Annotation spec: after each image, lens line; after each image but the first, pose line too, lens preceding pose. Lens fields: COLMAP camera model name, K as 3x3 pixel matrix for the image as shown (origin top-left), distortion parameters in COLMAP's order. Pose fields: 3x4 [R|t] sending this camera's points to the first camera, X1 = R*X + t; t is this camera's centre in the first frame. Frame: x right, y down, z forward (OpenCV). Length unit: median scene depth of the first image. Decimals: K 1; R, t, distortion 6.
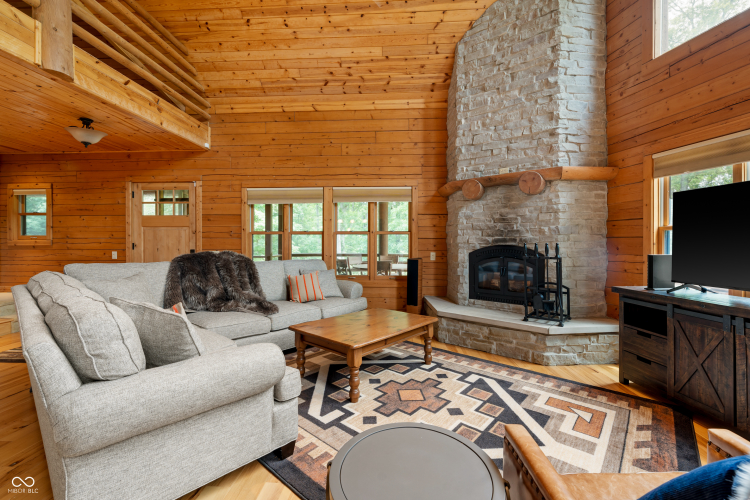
lens RADIAL K [[324.5, 0, 373.5], [0, 324.5, 241.9], [0, 0, 1]] dist [-0.001740, -0.000267]
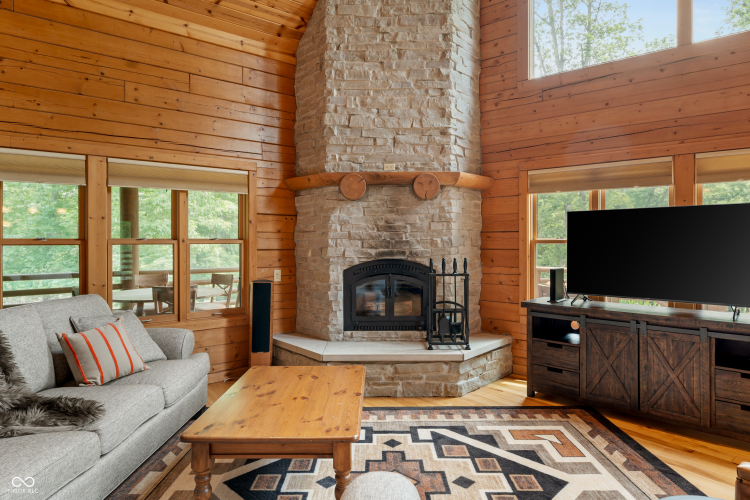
lens RADIAL K [[423.6, 0, 474.6], [0, 423.6, 250.2], [0, 0, 1]] dist [0.001392, 0.000059]
pose [[0.753678, -0.004361, 0.657229, -0.144452], [0.003971, 0.999990, 0.002081, -0.015322], [-0.657232, 0.001042, 0.753688, 0.073636]]
